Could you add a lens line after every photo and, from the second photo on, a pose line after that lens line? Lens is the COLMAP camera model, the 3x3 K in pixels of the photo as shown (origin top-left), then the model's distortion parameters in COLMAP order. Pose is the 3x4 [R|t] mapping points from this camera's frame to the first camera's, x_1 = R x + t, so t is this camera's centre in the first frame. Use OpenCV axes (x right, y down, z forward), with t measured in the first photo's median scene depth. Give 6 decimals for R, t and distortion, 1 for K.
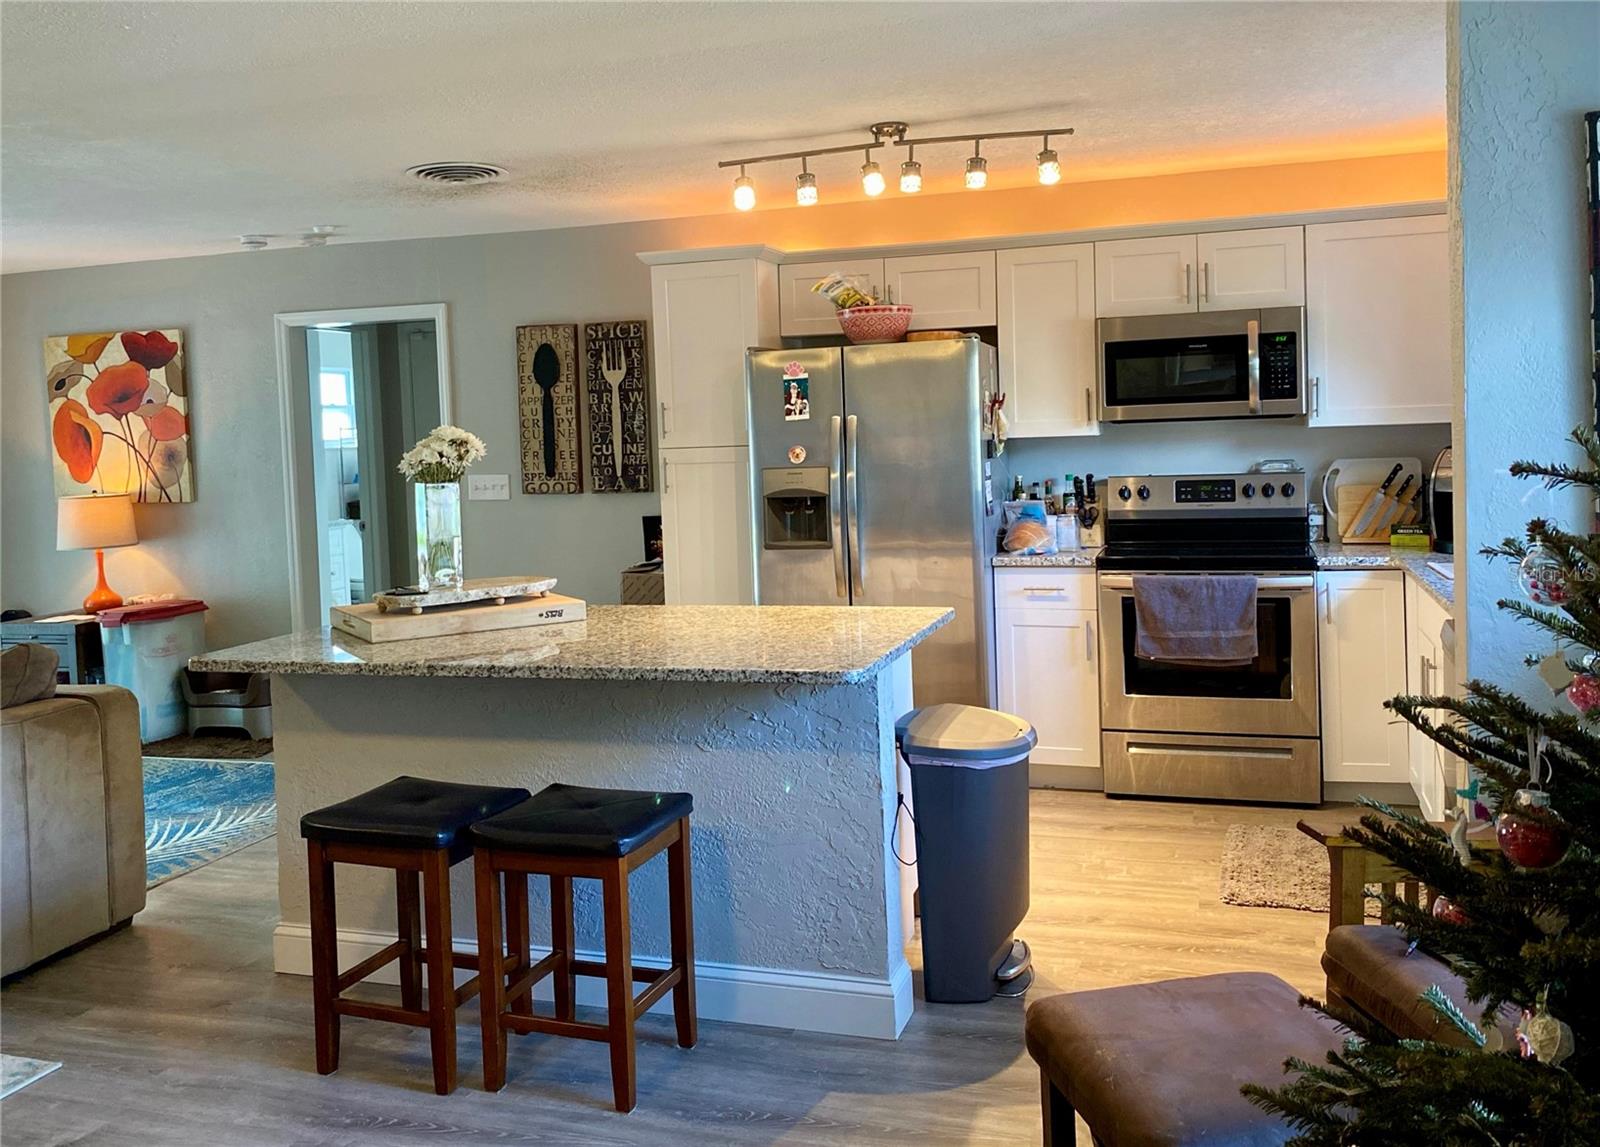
lens RADIAL K [[1414.7, 0, 738.8], [0, 1414.7, 495.4], [0, 0, 1]] dist [0.065527, -0.073358]
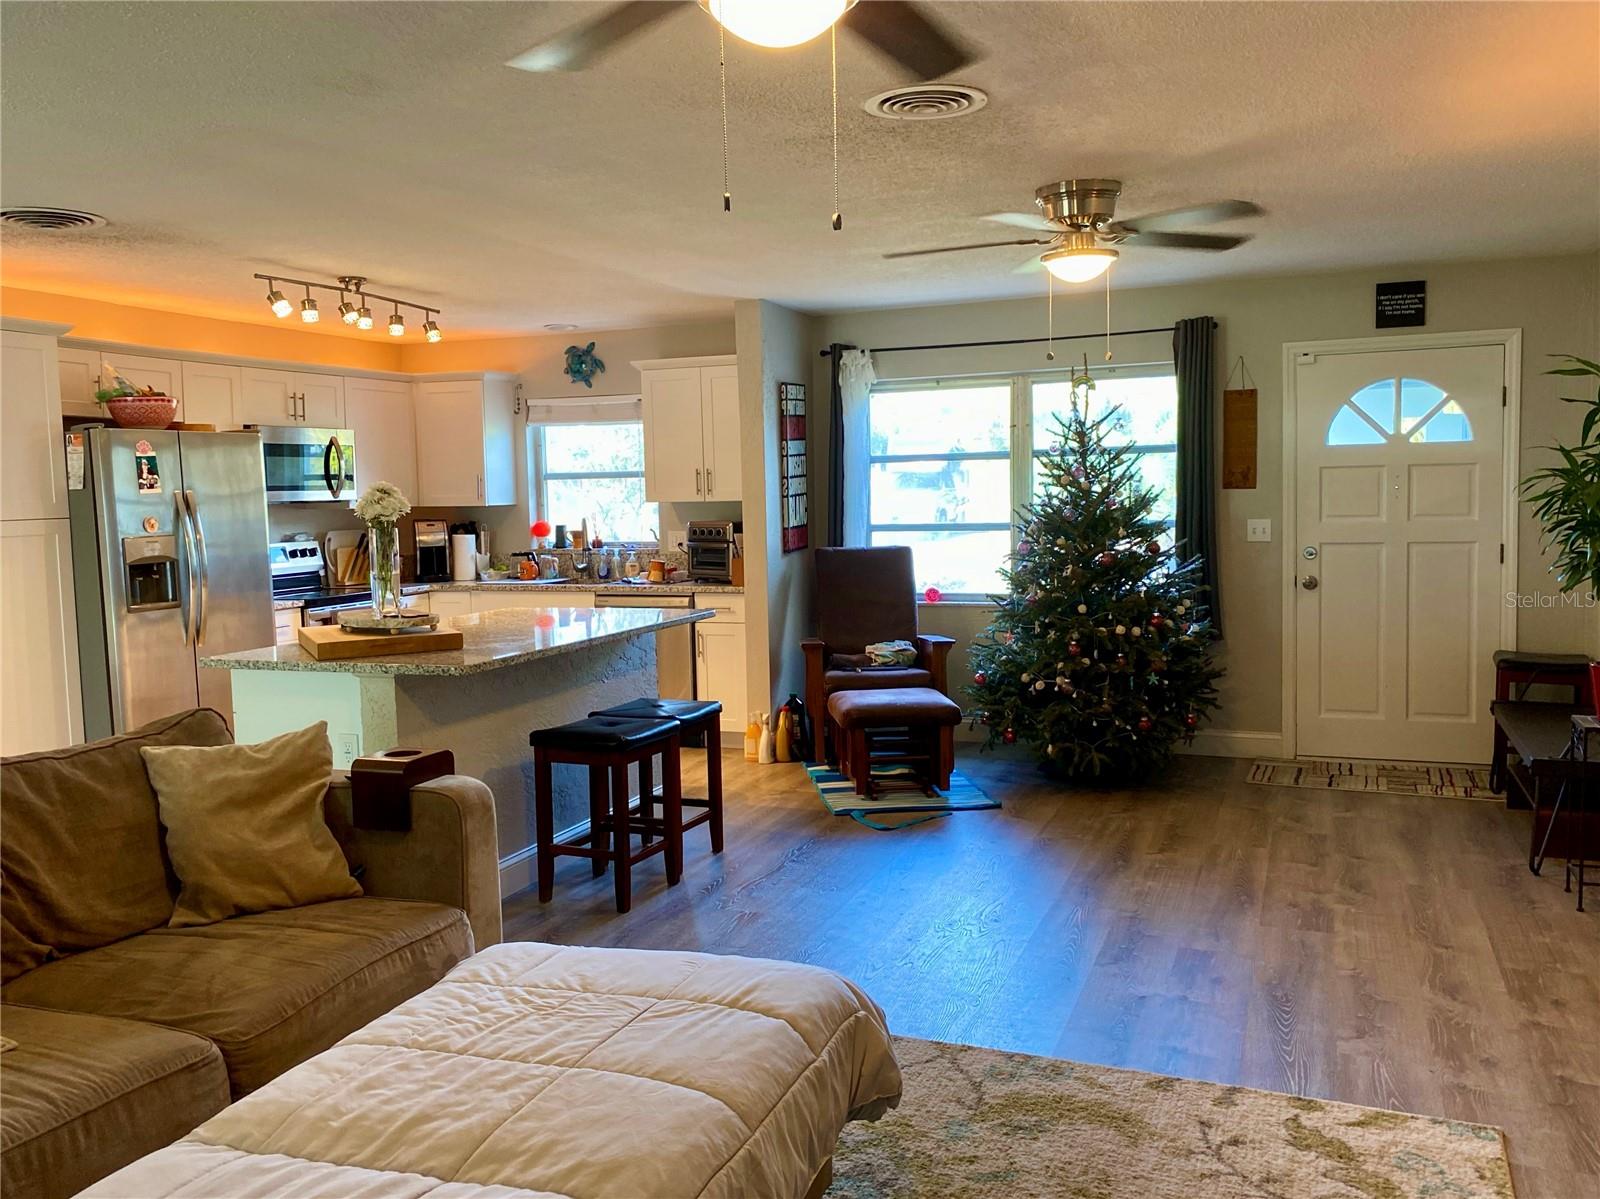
lens RADIAL K [[1432.9, 0, 796.1], [0, 1432.9, 599.2], [0, 0, 1]] dist [0.060308, -0.086294]
pose [[0.017567, -0.039512, 0.999065, -1.375200], [0.071161, 0.996734, 0.038169, 0.027928], [-0.997310, 0.070424, 0.020322, 0.603175]]
